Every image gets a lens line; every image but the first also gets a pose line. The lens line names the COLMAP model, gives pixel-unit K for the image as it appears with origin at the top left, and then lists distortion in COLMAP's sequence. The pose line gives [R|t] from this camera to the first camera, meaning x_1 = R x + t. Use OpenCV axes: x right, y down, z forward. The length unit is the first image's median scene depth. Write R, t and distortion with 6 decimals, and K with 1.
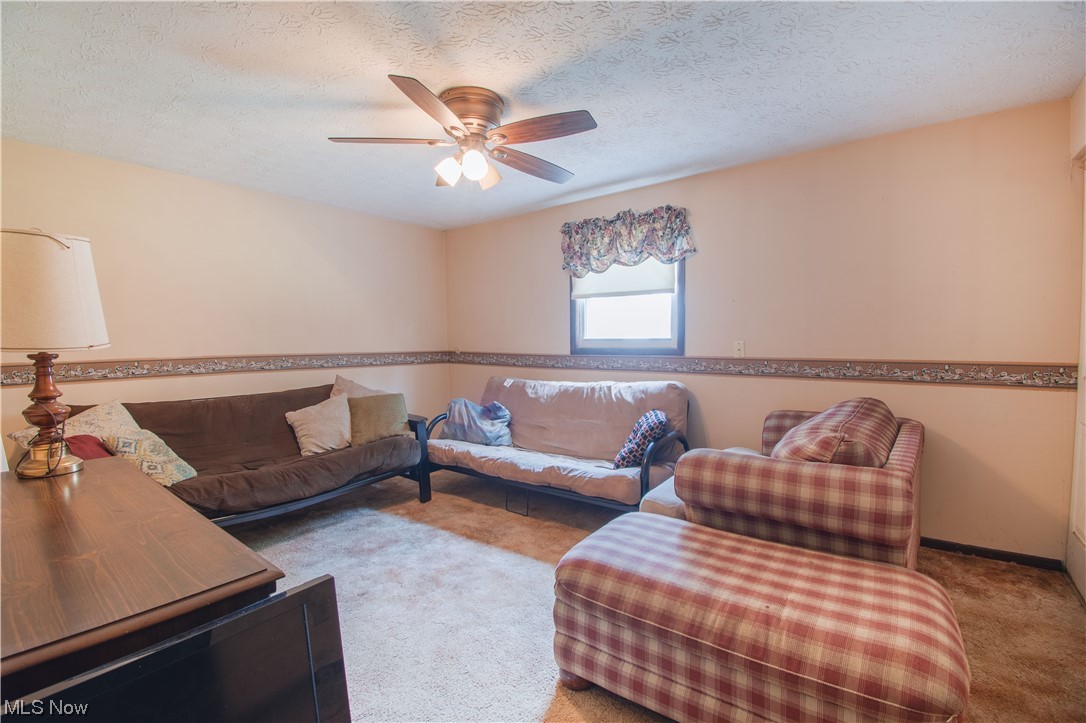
lens RADIAL K [[476.4, 0, 542.6], [0, 476.4, 364.7], [0, 0, 1]] dist [0.012247, -0.021837]
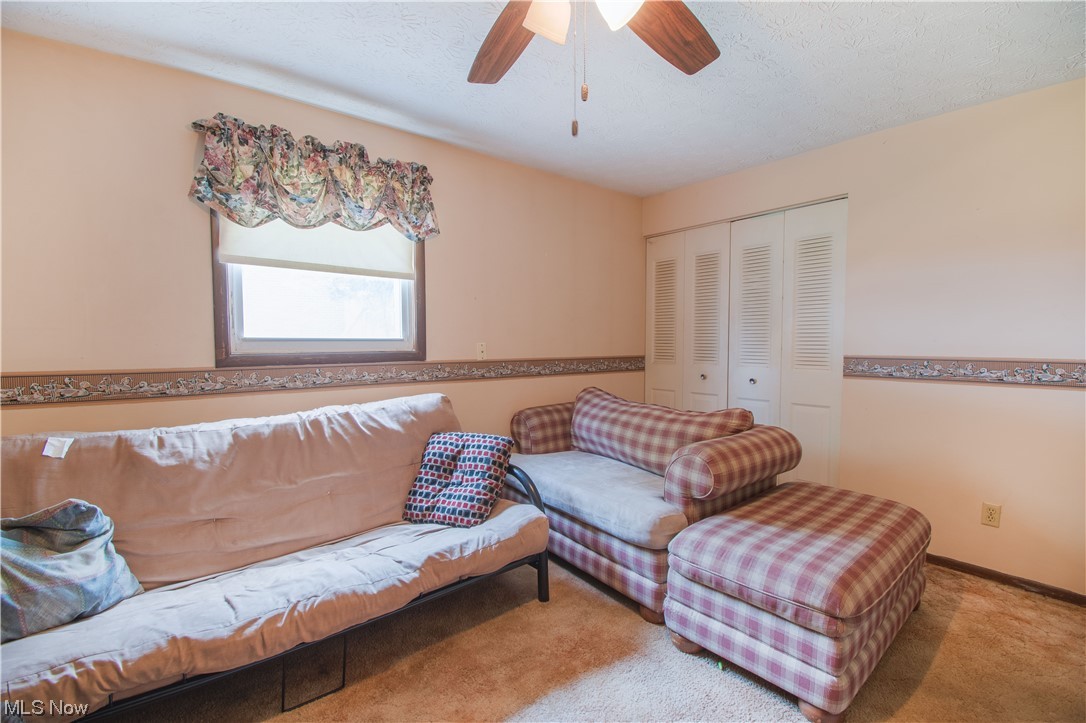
lens RADIAL K [[476.4, 0, 542.6], [0, 476.4, 364.7], [0, 0, 1]] dist [0.012247, -0.021837]
pose [[0.226742, -0.042602, 0.973023, -0.410109], [0.048623, 0.998292, 0.032378, -0.026767], [-0.972740, 0.039970, 0.228427, 0.592711]]
